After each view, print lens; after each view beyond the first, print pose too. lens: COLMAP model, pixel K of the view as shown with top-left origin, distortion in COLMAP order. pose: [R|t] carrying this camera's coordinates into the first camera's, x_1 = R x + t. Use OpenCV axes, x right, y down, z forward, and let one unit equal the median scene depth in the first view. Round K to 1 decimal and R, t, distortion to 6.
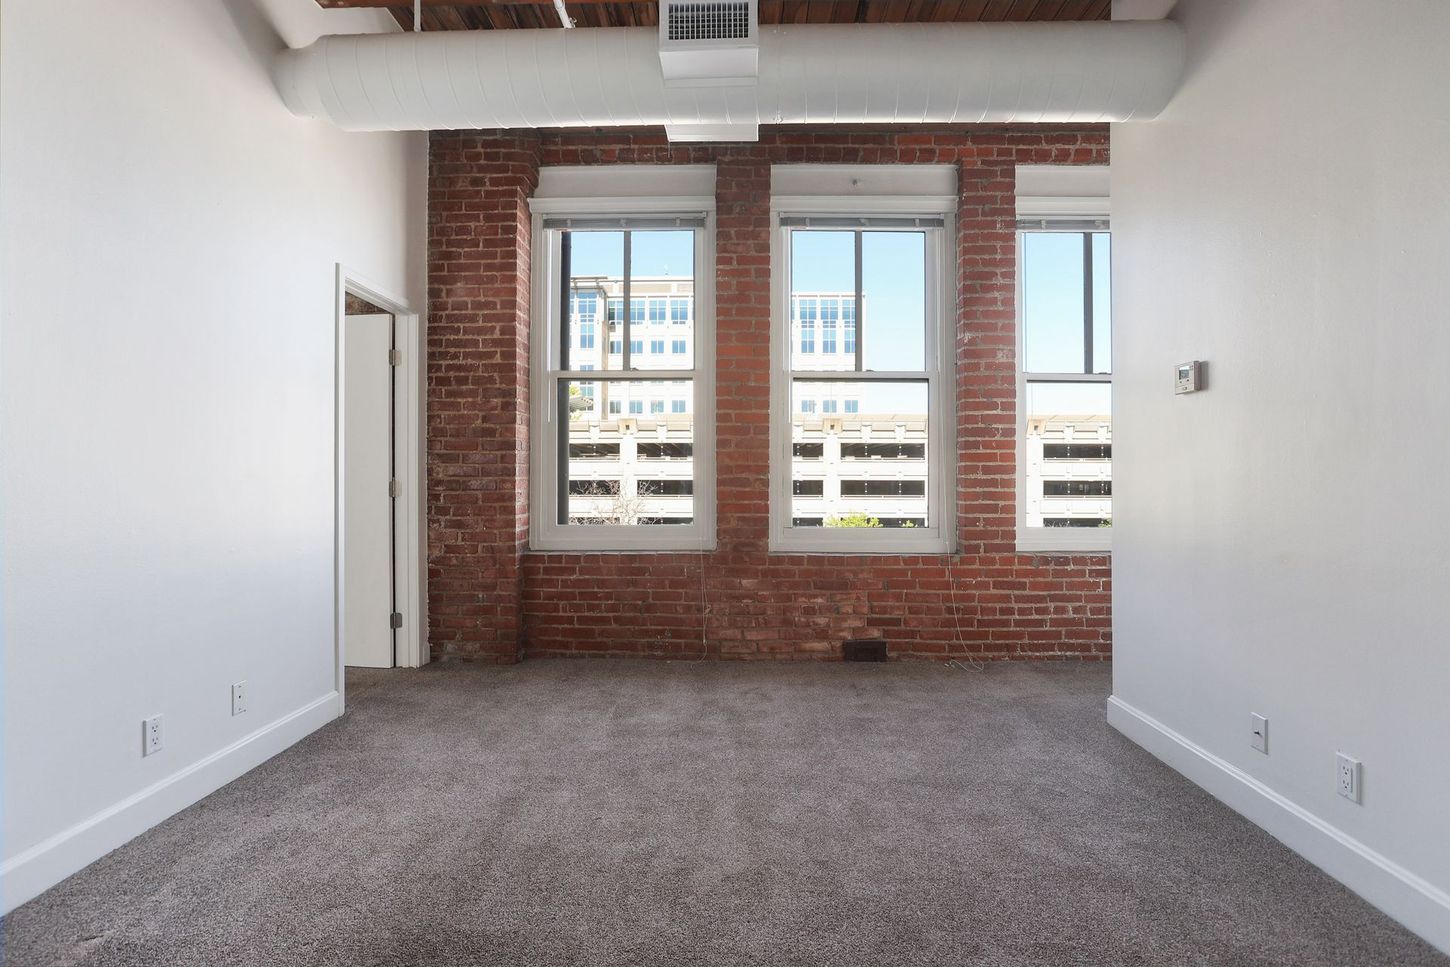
lens RADIAL K [[738.2, 0, 728.5], [0, 738.2, 475.1], [0, 0, 1]] dist [-0.054707, 0.061746]
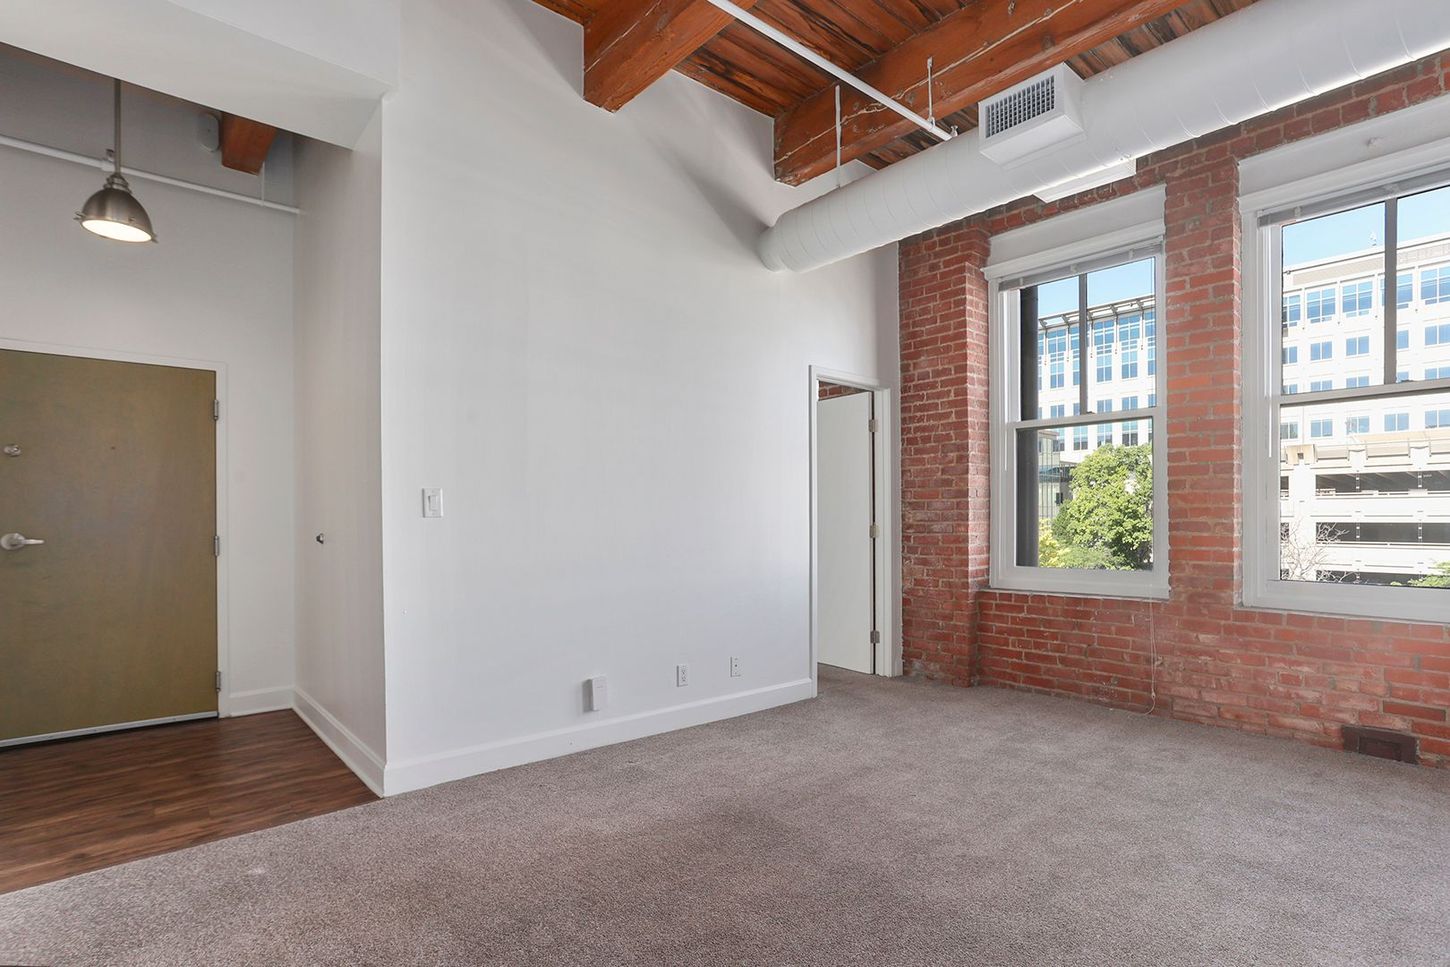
lens RADIAL K [[759.4, 0, 724.5], [0, 759.4, 519.0], [0, 0, 1]] dist [-0.002991, 0.035673]
pose [[0.682787, -0.004157, -0.730606, 0.307248], [0.005885, 0.999983, -0.000189, -0.003071], [0.730594, -0.004171, 0.682800, -0.068476]]
